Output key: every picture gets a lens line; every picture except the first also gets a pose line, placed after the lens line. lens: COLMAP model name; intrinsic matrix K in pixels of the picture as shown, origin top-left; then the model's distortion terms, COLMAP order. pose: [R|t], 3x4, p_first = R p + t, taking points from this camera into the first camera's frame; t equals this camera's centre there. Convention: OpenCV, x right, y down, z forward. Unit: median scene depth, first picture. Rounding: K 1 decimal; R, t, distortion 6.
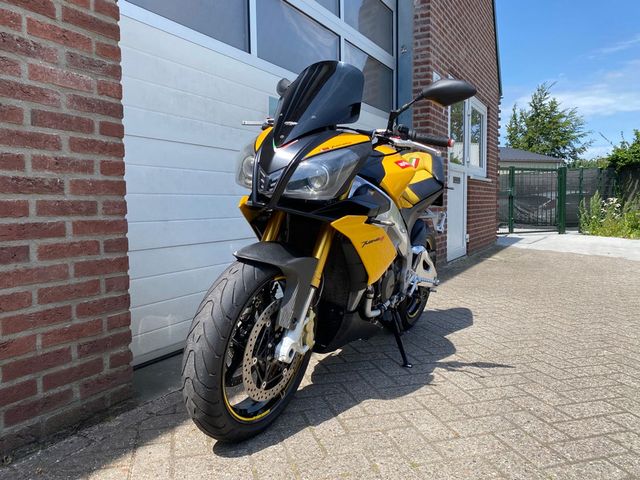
lens RADIAL K [[486.9, 0, 314.9], [0, 486.9, 234.8], [0, 0, 1]] dist [0.034657, -0.029335]
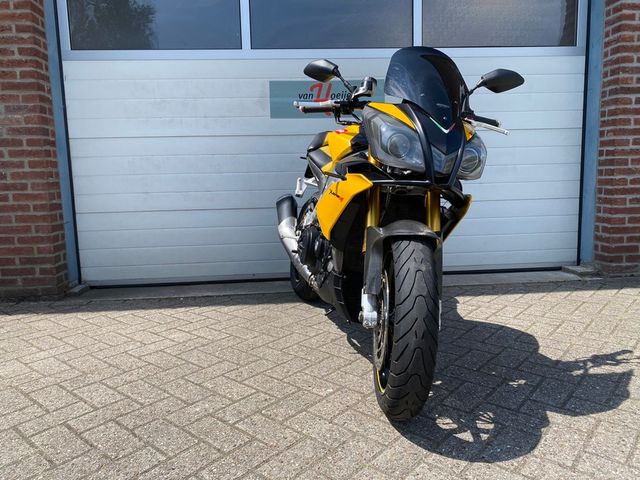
lens RADIAL K [[486.9, 0, 317.2], [0, 486.9, 236.7], [0, 0, 1]] dist [0.034657, -0.029335]
pose [[0.551672, 0.100161, -0.828025, 1.632237], [-0.032345, 0.994586, 0.098759, -0.081365], [0.833433, -0.027700, 0.551925, 0.842462]]
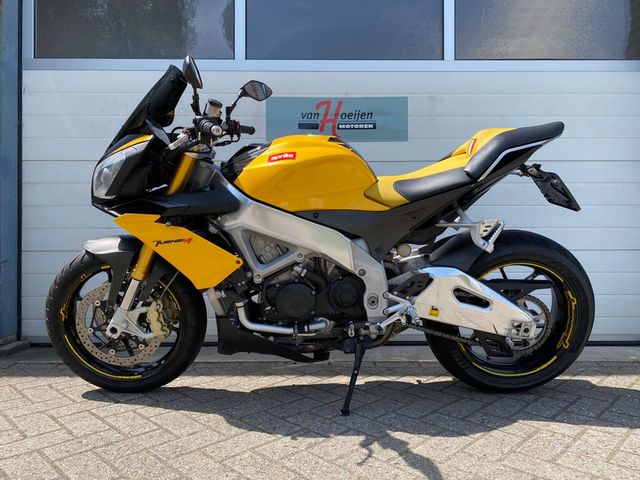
lens RADIAL K [[486.9, 0, 322.5], [0, 486.9, 240.7], [0, 0, 1]] dist [0.034657, -0.029335]
pose [[0.498831, 0.014082, -0.866585, 1.366626], [-0.059396, 0.998073, -0.017972, -0.019813], [0.864662, 0.060437, 0.498706, 1.131297]]
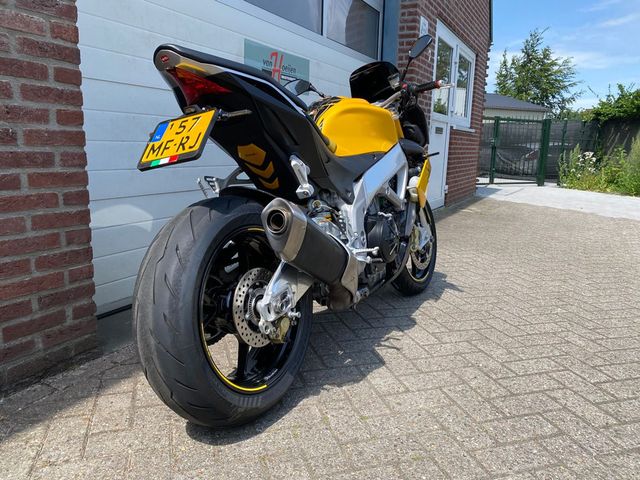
lens RADIAL K [[486.9, 0, 318.8], [0, 486.9, 235.6], [0, 0, 1]] dist [0.034657, -0.029335]
pose [[0.998677, 0.029951, 0.041801, 0.040652], [-0.034796, 0.992108, 0.120462, -0.038644], [-0.037863, -0.121757, 0.991837, -0.002257]]
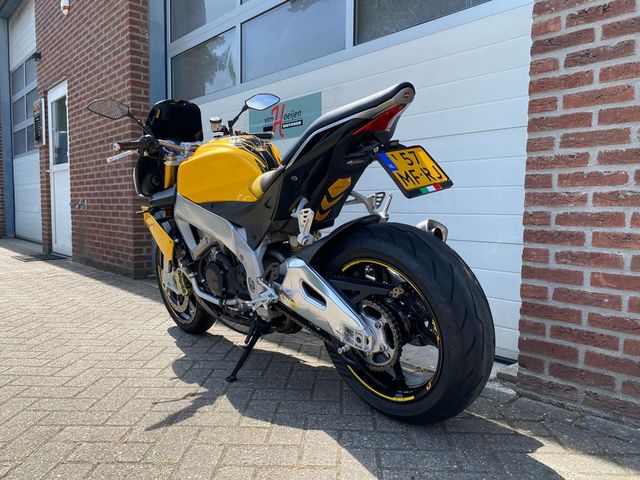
lens RADIAL K [[486.9, 0, 318.8], [0, 486.9, 249.7], [0, 0, 1]] dist [0.034657, -0.029335]
pose [[-0.314089, 0.078498, -0.946143, 1.763075], [-0.074437, 0.991472, 0.106970, -0.145319], [0.946471, 0.104026, -0.305568, 2.547992]]
